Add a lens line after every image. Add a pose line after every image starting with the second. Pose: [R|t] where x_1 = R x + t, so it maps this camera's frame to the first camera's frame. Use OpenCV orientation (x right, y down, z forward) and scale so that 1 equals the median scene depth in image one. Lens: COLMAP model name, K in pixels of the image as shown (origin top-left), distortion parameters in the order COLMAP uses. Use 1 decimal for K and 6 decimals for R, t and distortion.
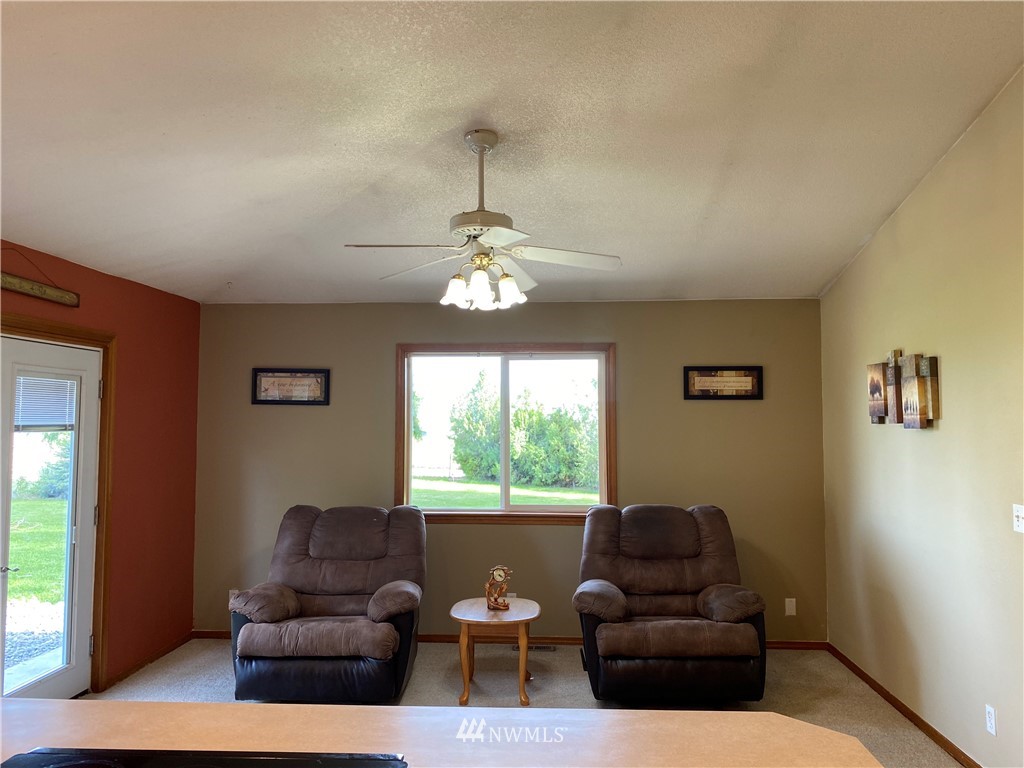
lens RADIAL K [[786.4, 0, 513.5], [0, 786.4, 387.7], [0, 0, 1]] dist [0.037629, -0.048287]
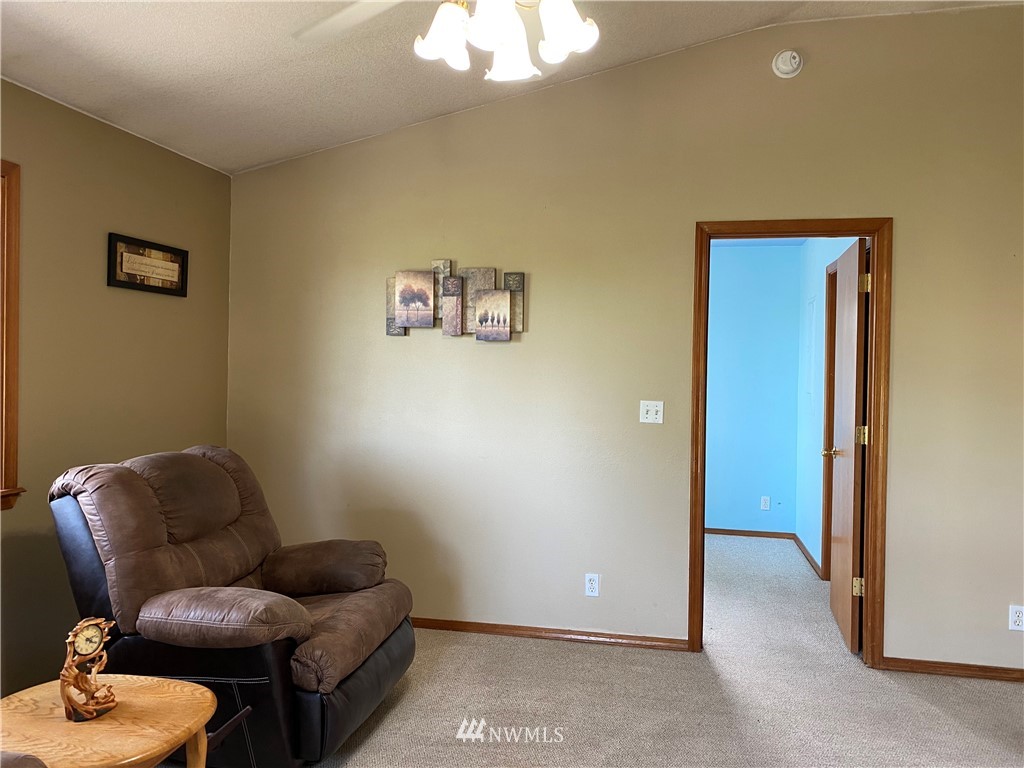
lens RADIAL K [[786.4, 0, 513.9], [0, 786.4, 373.2], [0, 0, 1]] dist [0.037629, -0.048287]
pose [[0.147063, -0.005799, 0.989110, -0.358105], [-0.059821, 0.998100, 0.014746, 0.055920], [-0.987317, -0.061338, 0.146437, 0.590373]]
